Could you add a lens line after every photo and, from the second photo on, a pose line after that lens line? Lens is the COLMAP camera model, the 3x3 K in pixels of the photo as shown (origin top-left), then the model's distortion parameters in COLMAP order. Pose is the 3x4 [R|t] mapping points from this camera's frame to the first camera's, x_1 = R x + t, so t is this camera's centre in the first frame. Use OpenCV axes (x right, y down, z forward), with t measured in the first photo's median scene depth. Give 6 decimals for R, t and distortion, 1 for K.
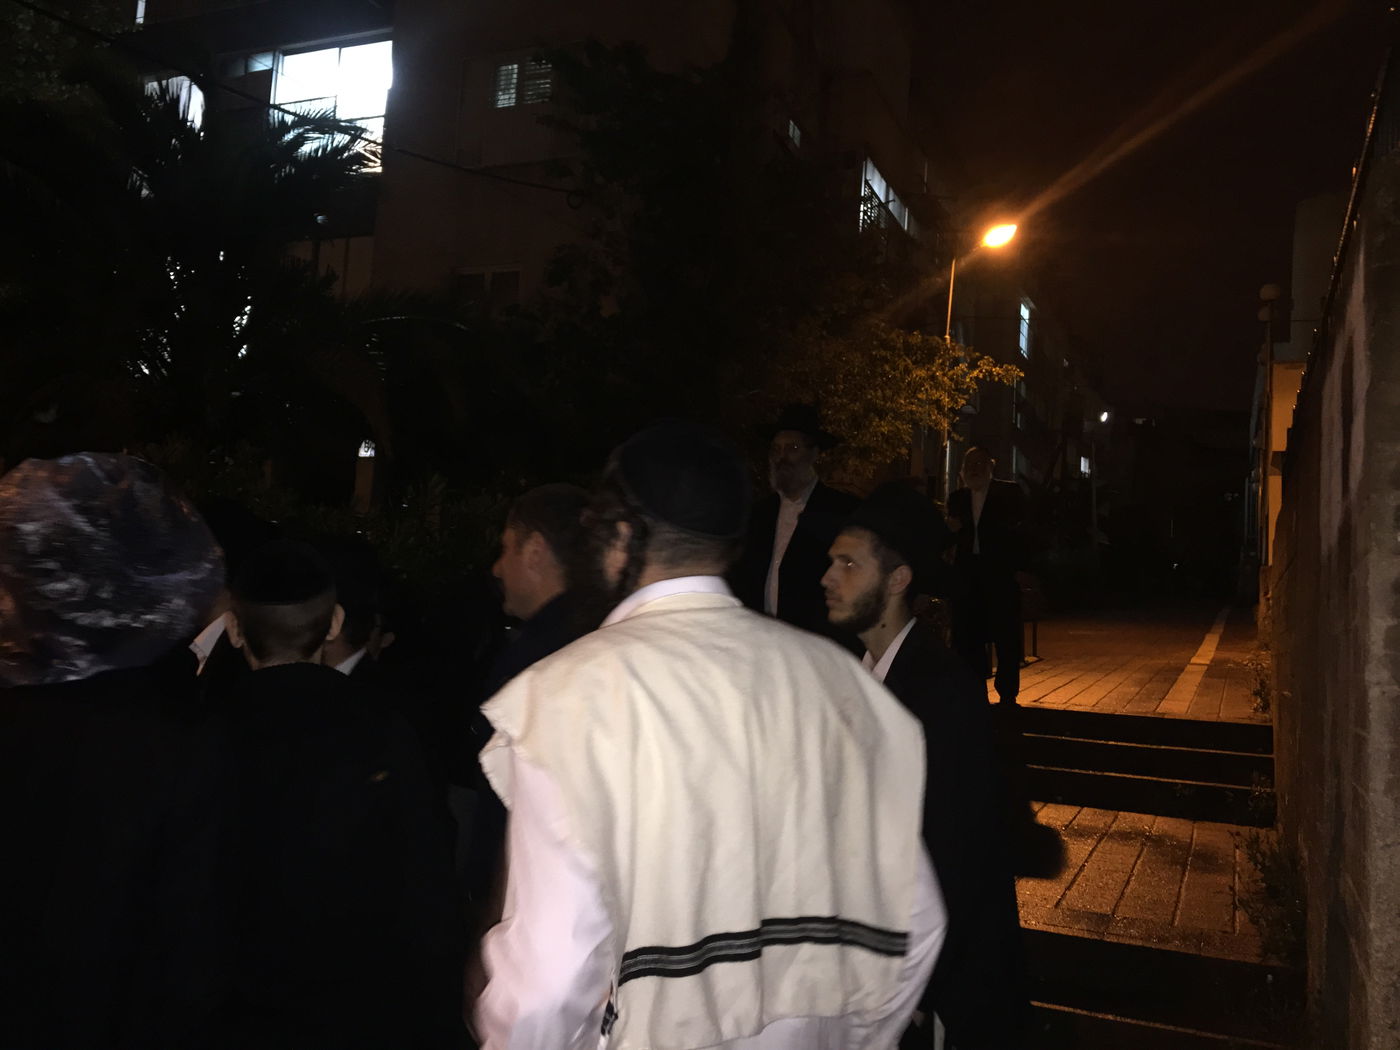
lens RADIAL K [[1177.5, 0, 700.0], [0, 1177.5, 525.0], [0, 0, 1]] dist [0.033994, -0.071310]
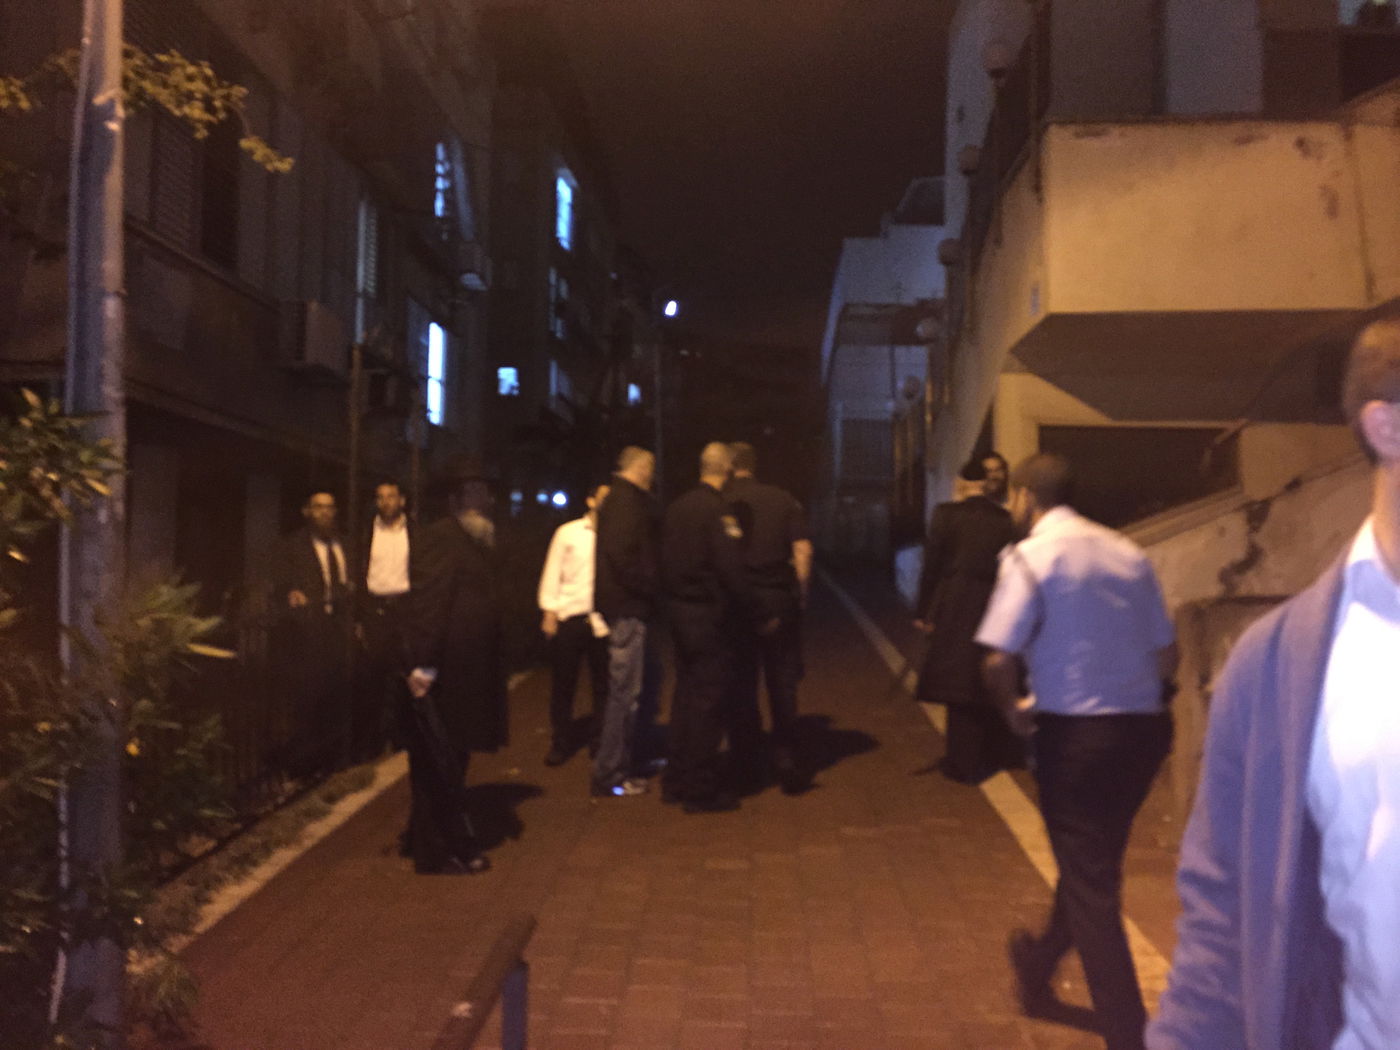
lens RADIAL K [[1177.5, 0, 700.0], [0, 1177.5, 525.0], [0, 0, 1]] dist [0.033994, -0.071310]
pose [[0.930639, -0.021096, 0.365330, 0.033815], [0.000154, 0.998359, 0.057257, -0.000847], [-0.365939, -0.053229, 0.929115, 0.113283]]
